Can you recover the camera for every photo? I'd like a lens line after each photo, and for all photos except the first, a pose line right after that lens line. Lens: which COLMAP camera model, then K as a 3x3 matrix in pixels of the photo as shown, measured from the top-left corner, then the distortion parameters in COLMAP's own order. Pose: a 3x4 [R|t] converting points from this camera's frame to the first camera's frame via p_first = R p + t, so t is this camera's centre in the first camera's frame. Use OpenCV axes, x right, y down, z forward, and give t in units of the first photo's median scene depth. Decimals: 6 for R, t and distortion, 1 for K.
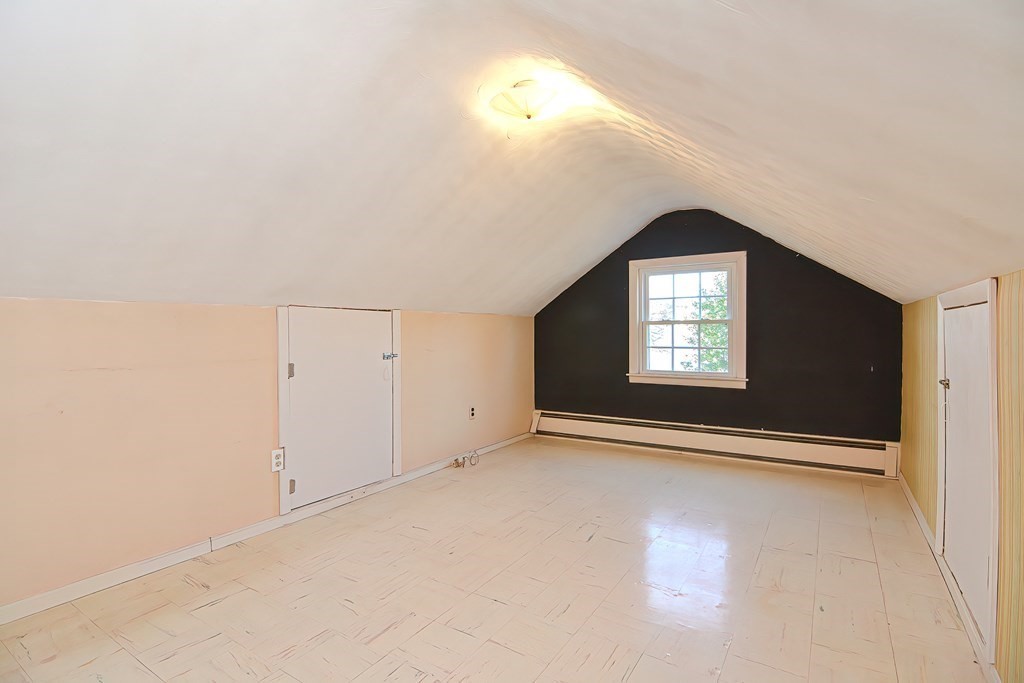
lens RADIAL K [[505.6, 0, 510.7], [0, 505.6, 336.0], [0, 0, 1]] dist [-0.001807, -0.010963]
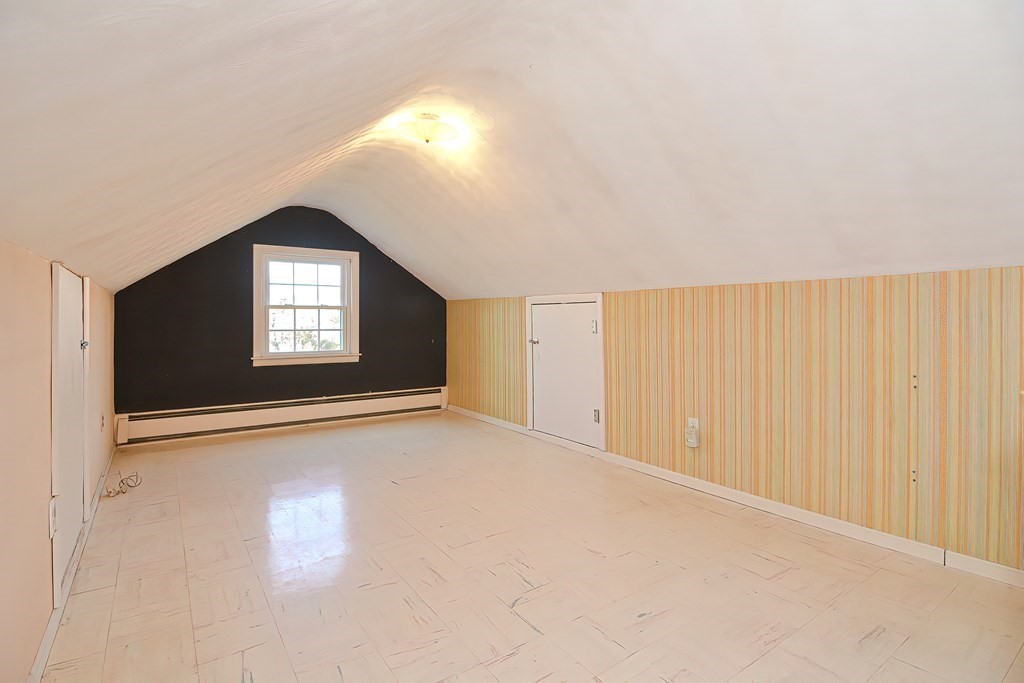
lens RADIAL K [[501.6, 0, 513.2], [0, 501.6, 313.2], [0, 0, 1]] dist [0.000677, 0.000000]
pose [[0.372875, 0.016669, 0.927732, -0.502783], [0.005842, 0.999777, -0.020312, 0.010665], [-0.927863, 0.012993, 0.372695, 0.164762]]
